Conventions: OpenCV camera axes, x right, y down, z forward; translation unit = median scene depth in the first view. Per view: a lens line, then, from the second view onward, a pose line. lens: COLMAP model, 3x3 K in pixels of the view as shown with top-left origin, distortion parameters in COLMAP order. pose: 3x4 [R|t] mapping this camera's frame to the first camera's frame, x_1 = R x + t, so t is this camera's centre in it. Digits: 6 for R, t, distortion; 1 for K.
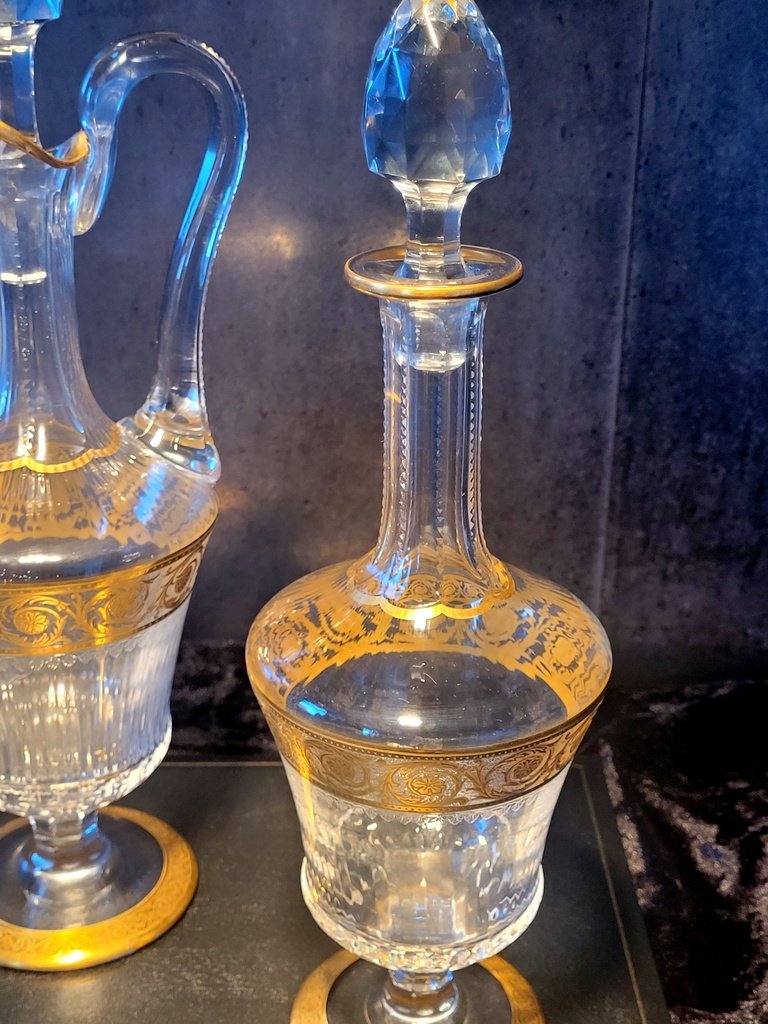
lens RADIAL K [[1391.0, 0, 401.2], [0, 1391.0, 514.7], [0, 0, 1]] dist [0.019638, 0.000000]
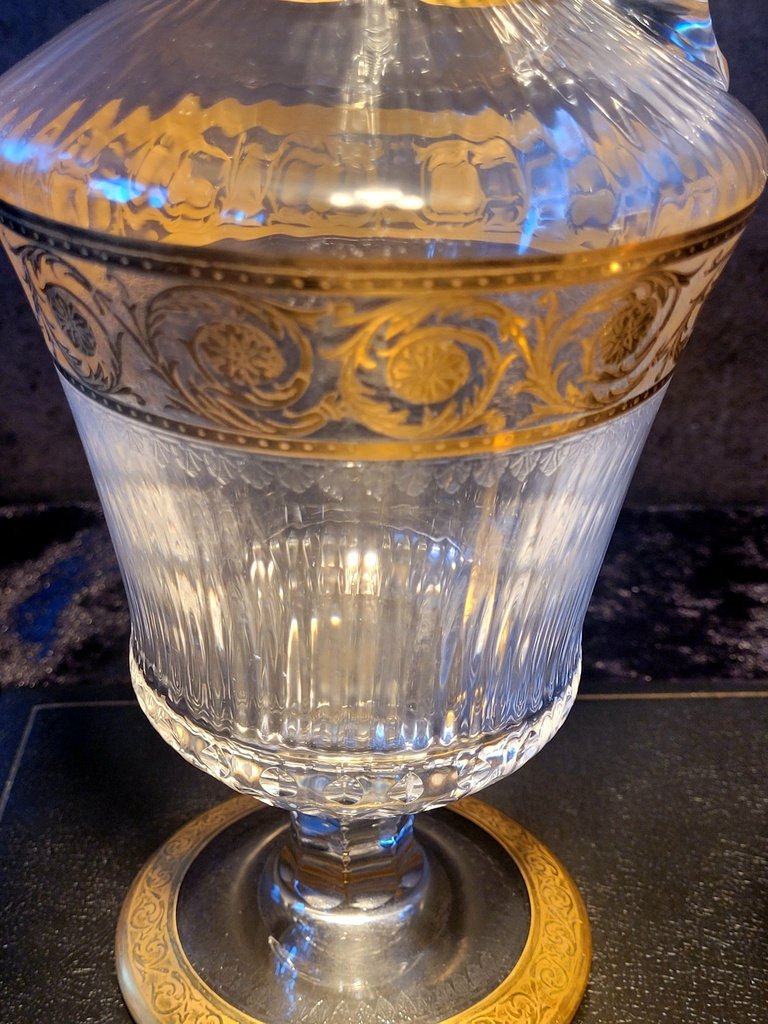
lens RADIAL K [[1391.0, 0, 385.3], [0, 1391.0, 511.4], [0, 0, 1]] dist [0.019638, 0.000000]
pose [[0.999949, -0.009268, 0.003918, -0.191211], [0.009031, 0.998346, 0.056769, 0.065366], [-0.004437, -0.056731, 0.998380, 0.408019]]
